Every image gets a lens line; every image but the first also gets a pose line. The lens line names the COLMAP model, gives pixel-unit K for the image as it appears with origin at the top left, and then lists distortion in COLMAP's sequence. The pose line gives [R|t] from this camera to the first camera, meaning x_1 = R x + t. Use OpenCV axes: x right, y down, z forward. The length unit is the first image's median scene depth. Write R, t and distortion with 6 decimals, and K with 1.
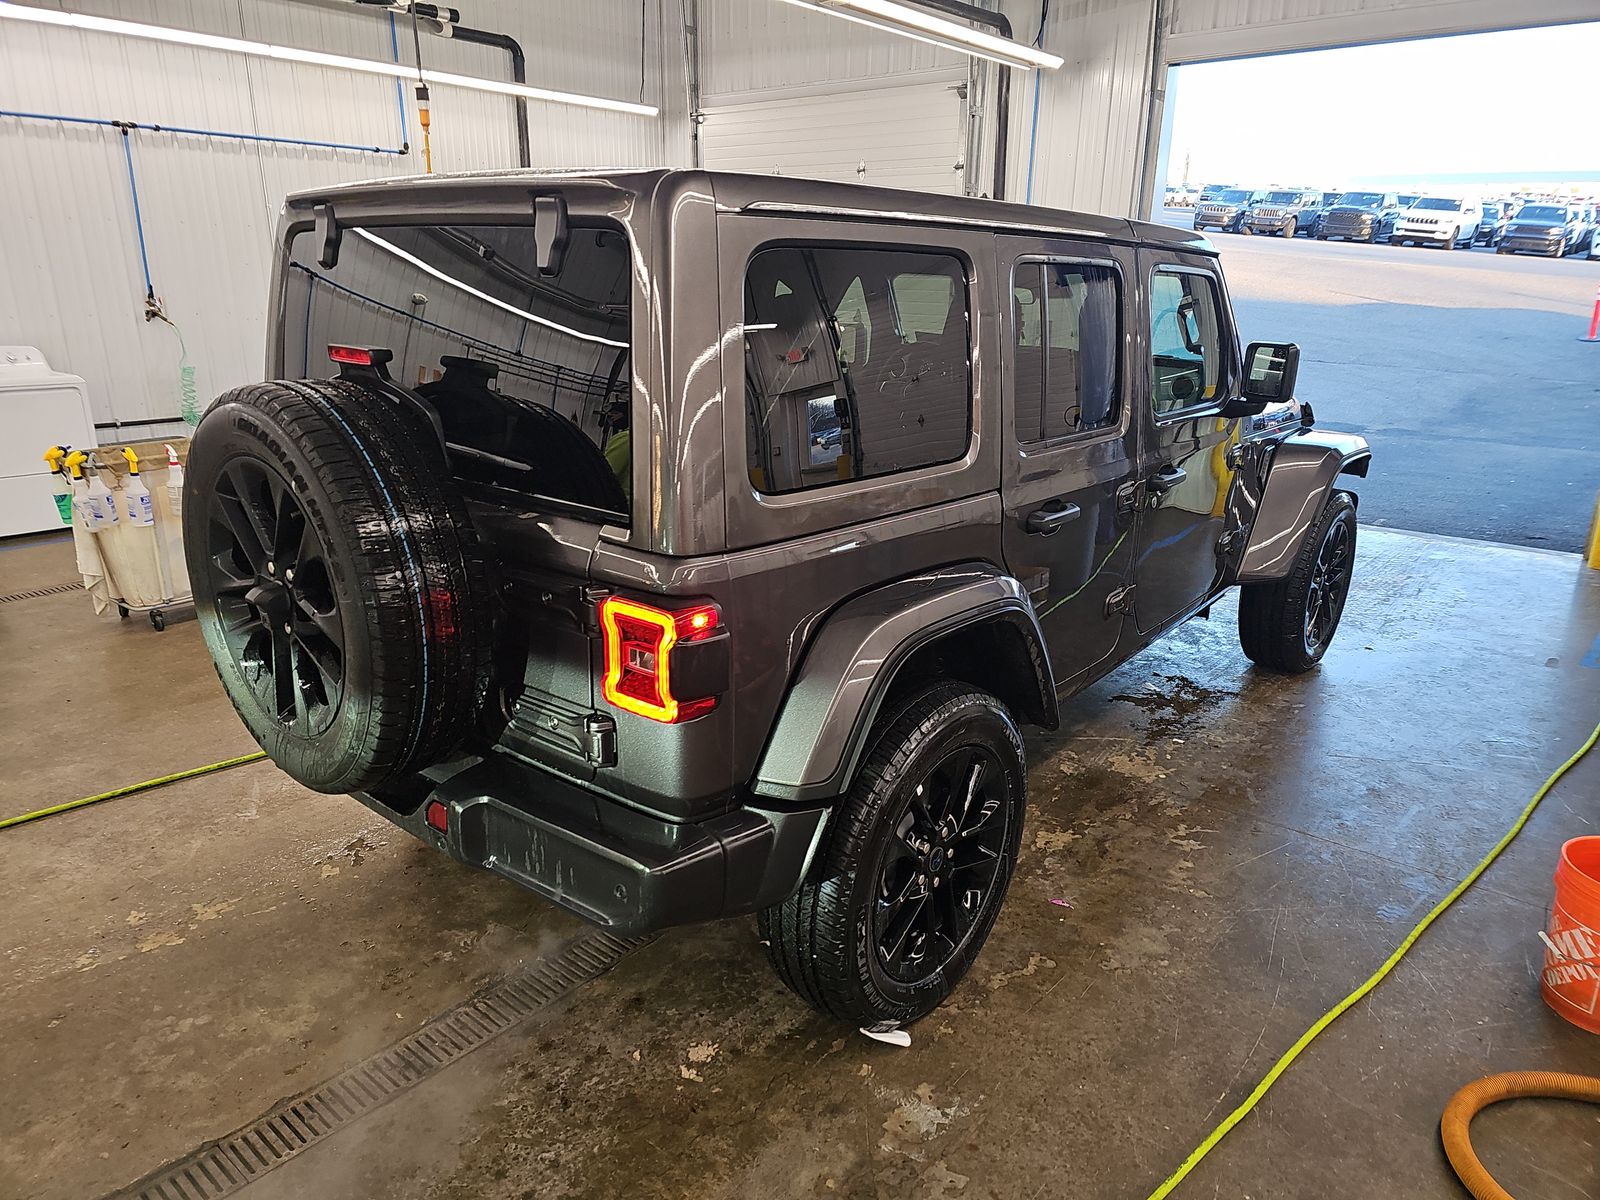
lens RADIAL K [[1043.3, 0, 716.2], [0, 1043.3, 599.2], [0, 0, 1]] dist [0.058160, -0.044445]
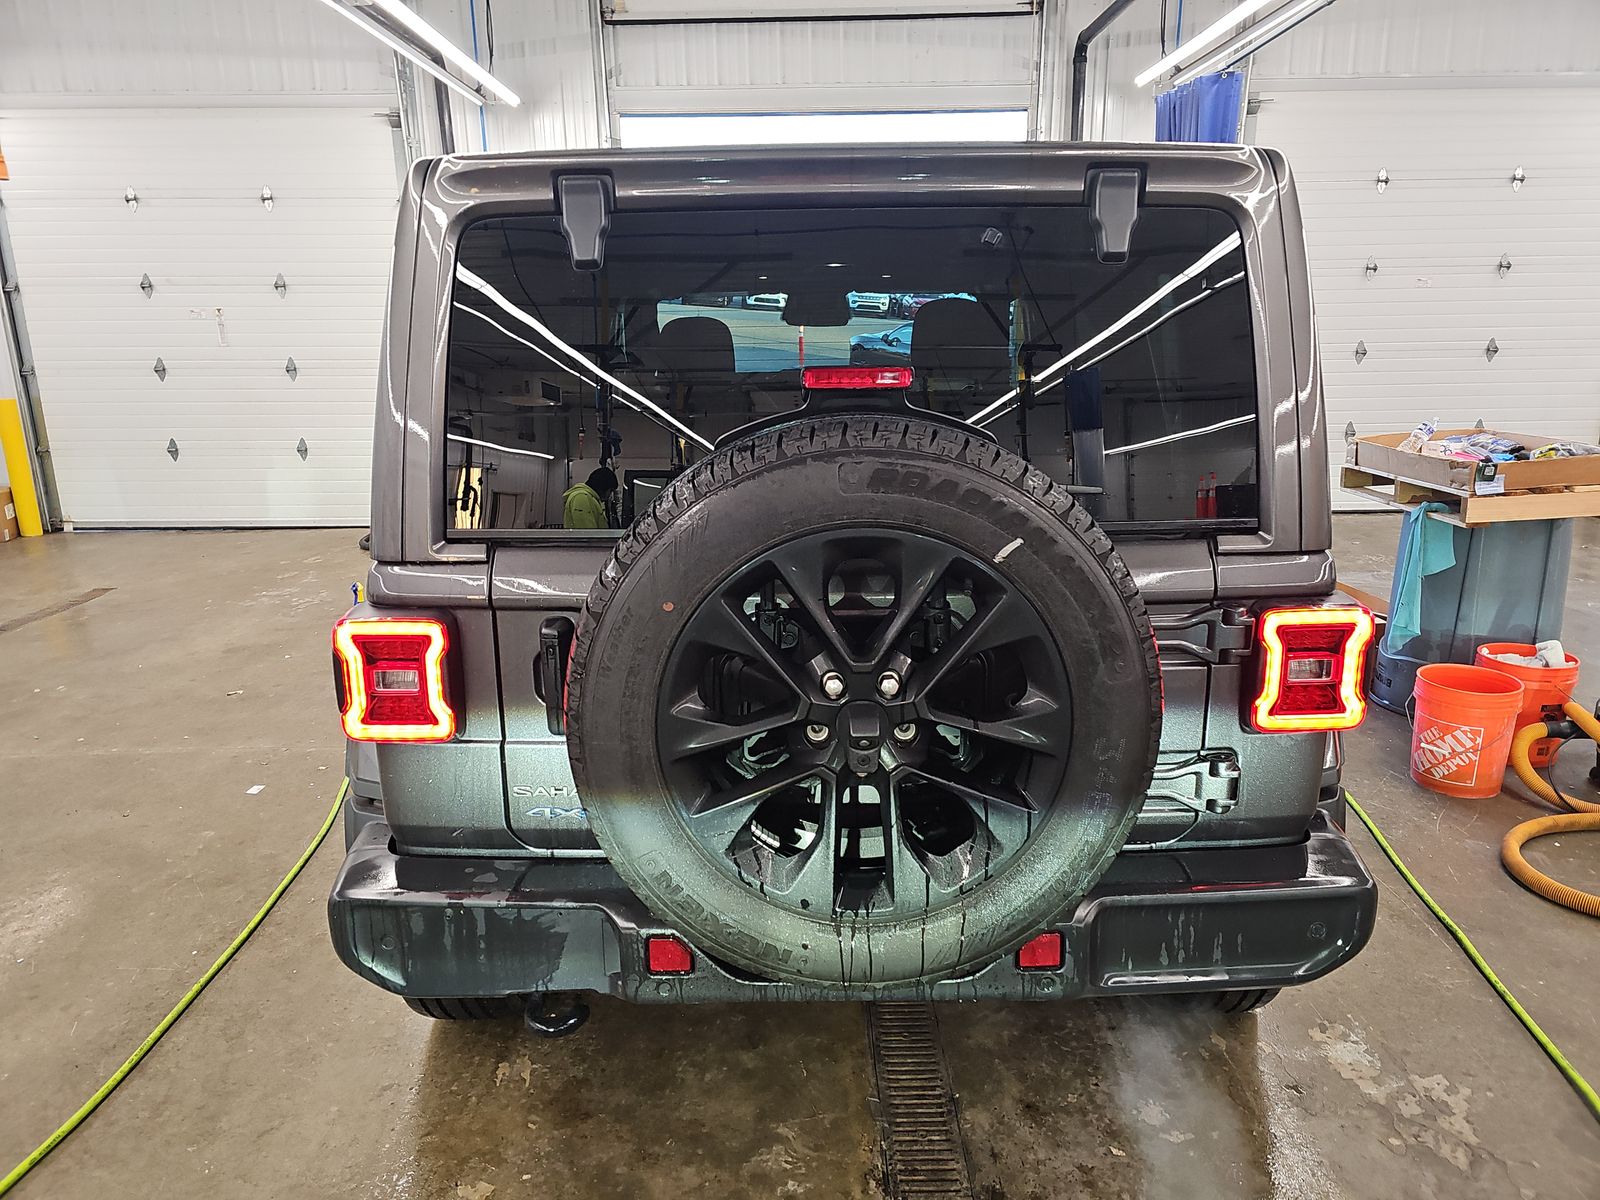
lens RADIAL K [[1093.5, 0, 750.5], [0, 1093.5, 601.4], [0, 0, 1]] dist [0.067981, -0.069745]
pose [[0.746656, -0.185119, 0.638933, -0.805263], [0.221275, 0.974919, 0.023882, -0.101500], [-0.627329, 0.123548, 0.768891, 0.424965]]
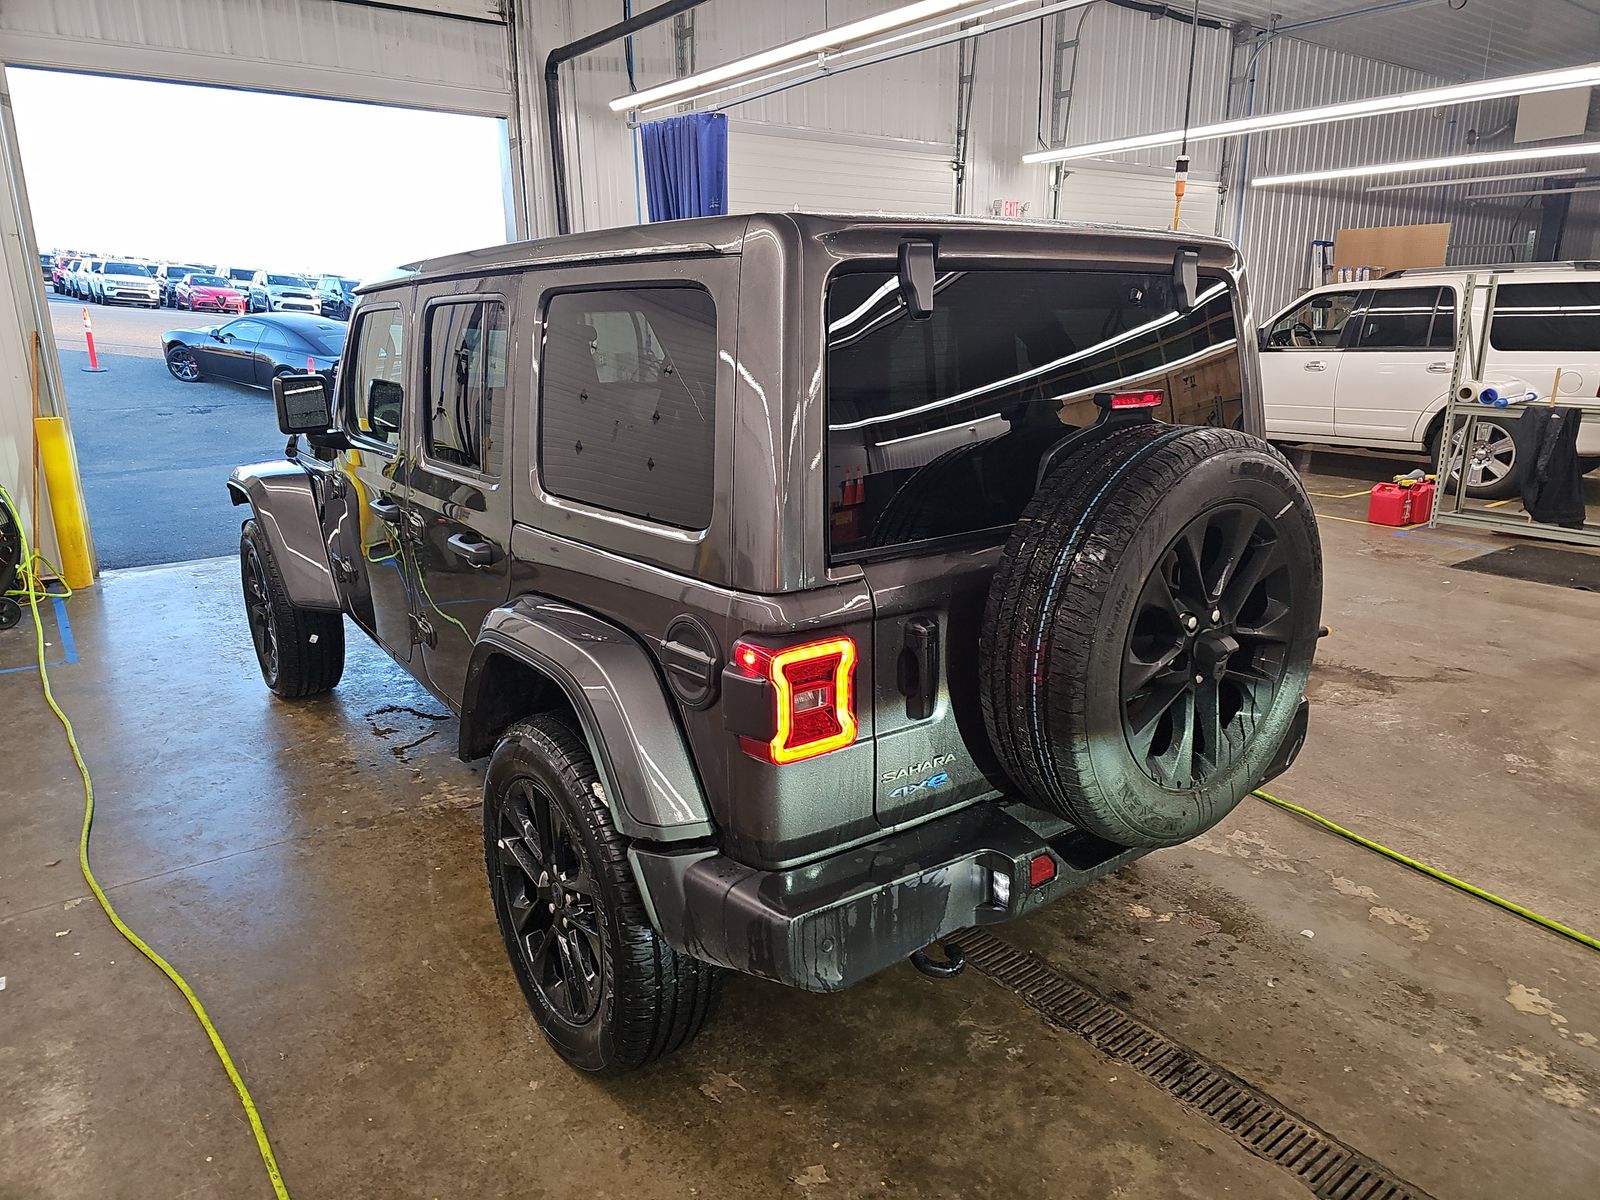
lens RADIAL K [[1126.2, 0, 800.0], [0, 1126.2, 600.0], [0, 0, 1]] dist [0.073320, -0.076141]
pose [[0.157232, -0.262054, 0.952158, -1.295805], [0.304781, 0.929963, 0.205617, -0.331035], [-0.939354, 0.257870, 0.226089, 0.977998]]
